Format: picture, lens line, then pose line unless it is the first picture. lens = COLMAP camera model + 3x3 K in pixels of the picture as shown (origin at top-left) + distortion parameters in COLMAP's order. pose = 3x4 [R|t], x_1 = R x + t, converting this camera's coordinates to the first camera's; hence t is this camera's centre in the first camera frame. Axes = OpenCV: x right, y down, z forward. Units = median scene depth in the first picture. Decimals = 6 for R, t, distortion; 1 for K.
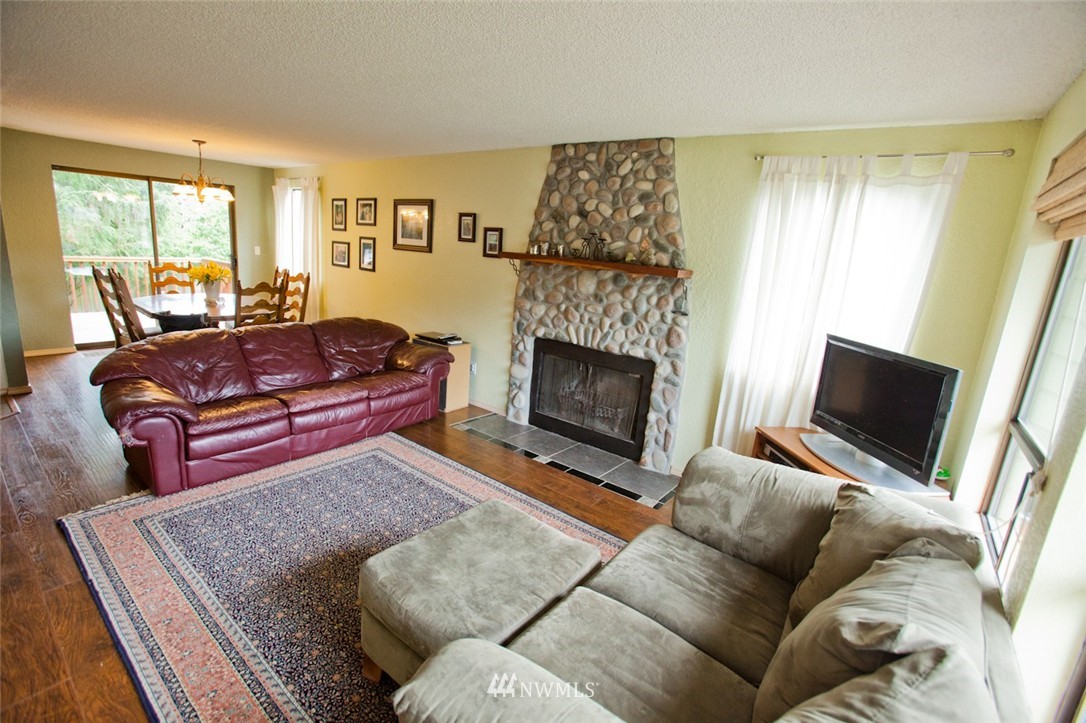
lens RADIAL K [[500.2, 0, 539.2], [0, 500.2, 357.7], [0, 0, 1]] dist [-0.085956, 0.037341]
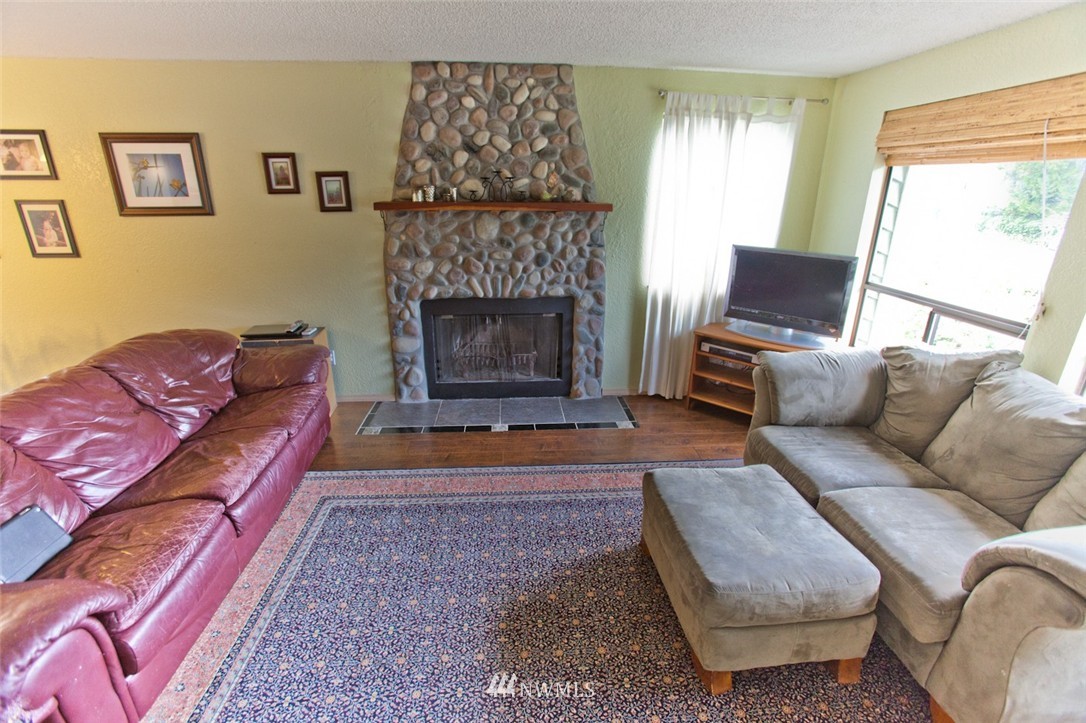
lens RADIAL K [[500.2, 0, 539.2], [0, 500.2, 357.7], [0, 0, 1]] dist [-0.085956, 0.037341]
pose [[0.734575, -0.289848, 0.613505, -0.472758], [0.196370, 0.956290, 0.216674, -0.105908], [-0.649491, -0.038689, 0.759384, 0.259847]]
